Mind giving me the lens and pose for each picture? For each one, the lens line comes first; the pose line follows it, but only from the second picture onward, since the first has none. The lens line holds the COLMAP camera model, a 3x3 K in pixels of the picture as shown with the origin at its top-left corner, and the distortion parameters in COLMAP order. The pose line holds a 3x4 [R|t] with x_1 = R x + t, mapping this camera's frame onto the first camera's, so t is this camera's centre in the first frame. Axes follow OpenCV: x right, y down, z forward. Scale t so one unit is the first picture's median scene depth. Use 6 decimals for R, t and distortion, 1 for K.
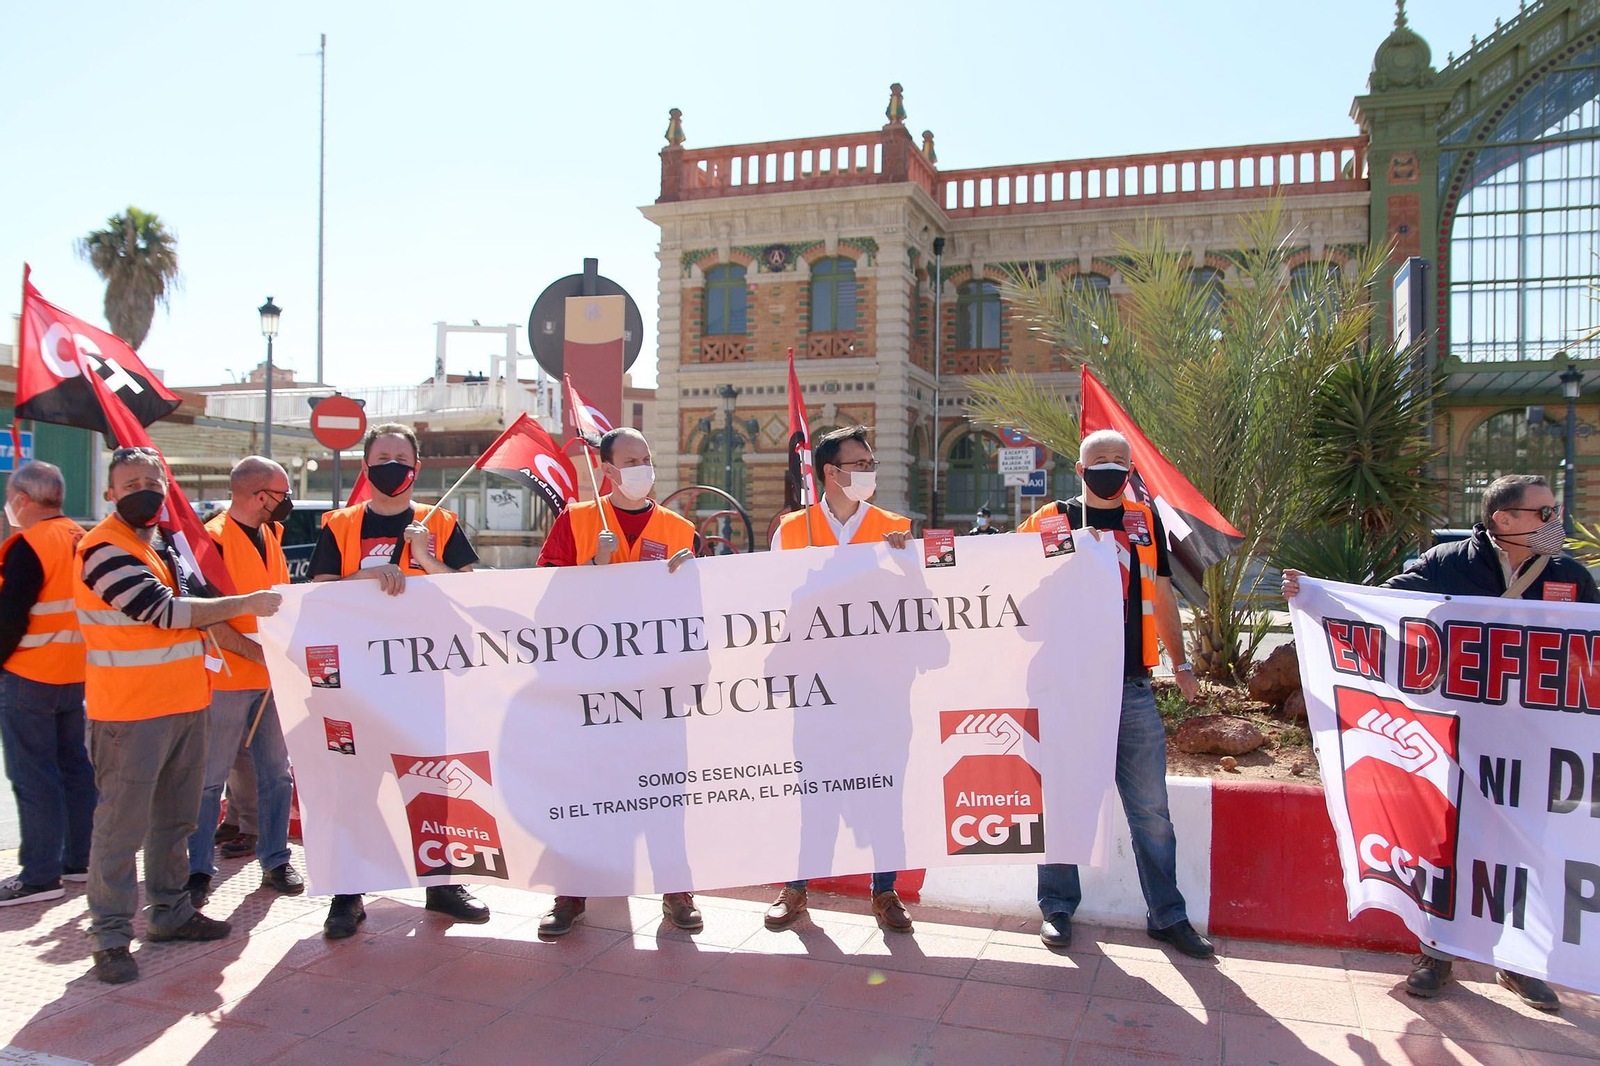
lens RADIAL K [[1254.6, 0, 795.6], [0, 1254.6, 522.0], [0, 0, 1]] dist [-0.092863, 0.091231]
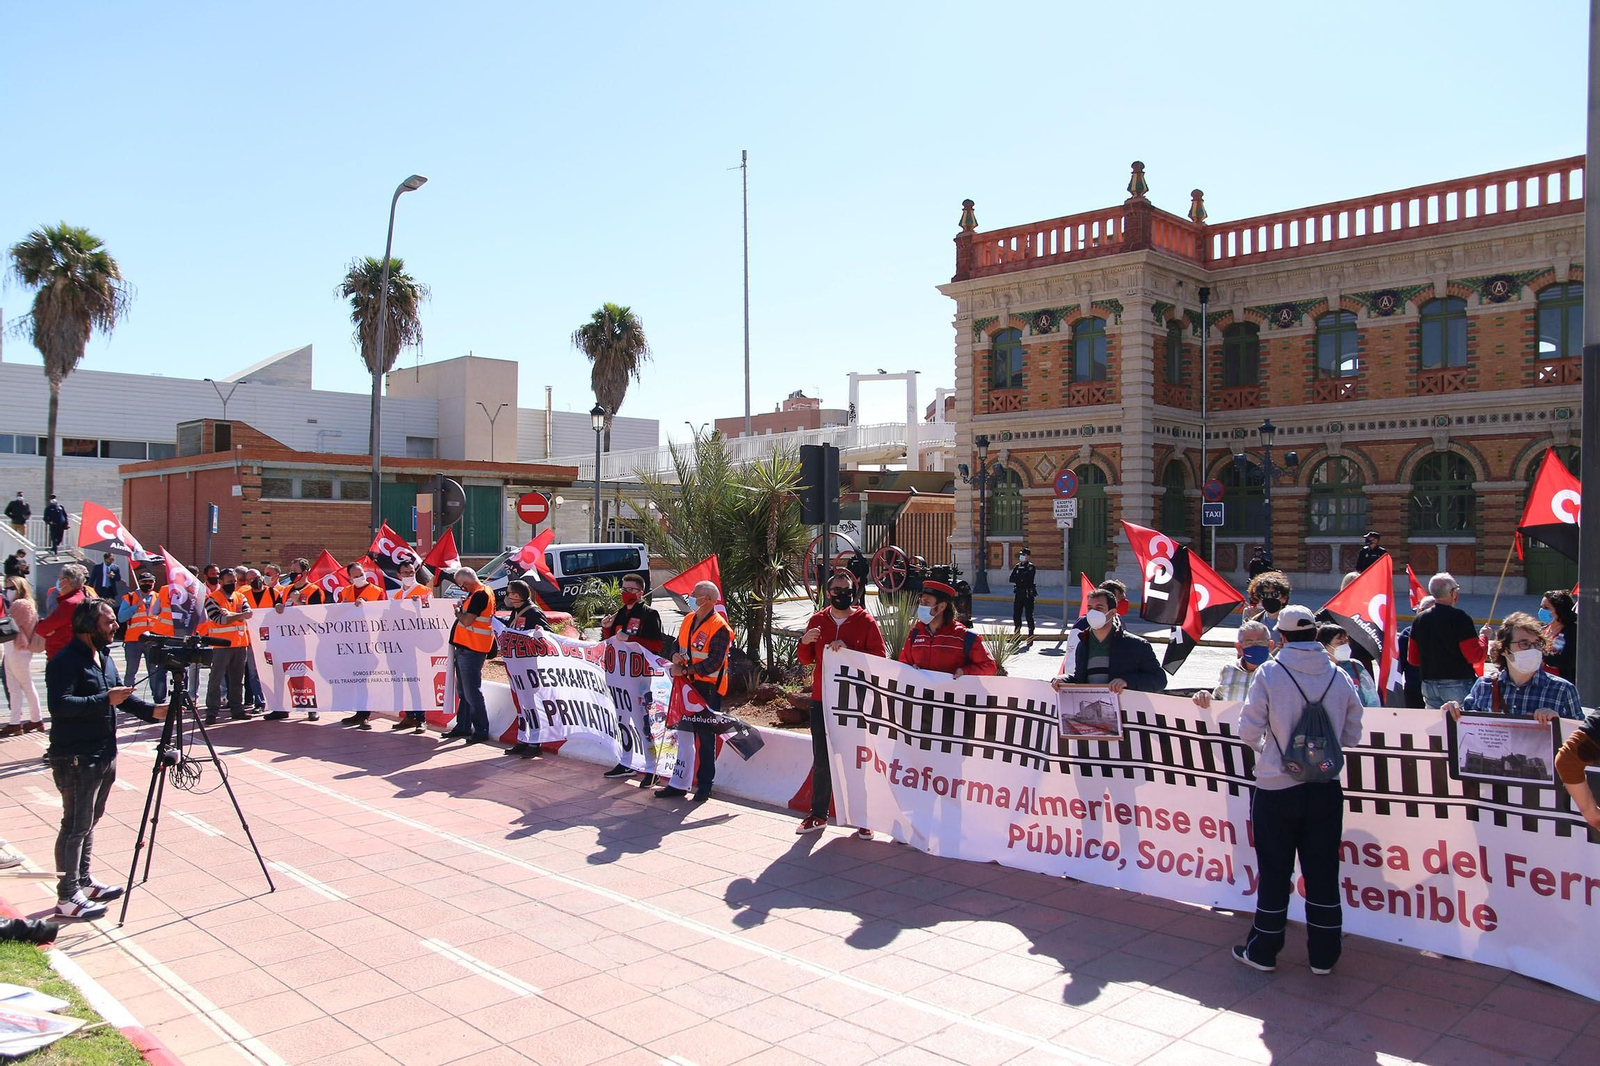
lens RADIAL K [[1254.6, 0, 812.6], [0, 1254.6, 549.9], [0, 0, 1]] dist [-0.092863, 0.091231]
pose [[0.912994, -0.009525, -0.407862, 0.260049], [0.015901, 0.999799, 0.012244, -0.014342], [0.407663, -0.017664, 0.912962, -0.162265]]
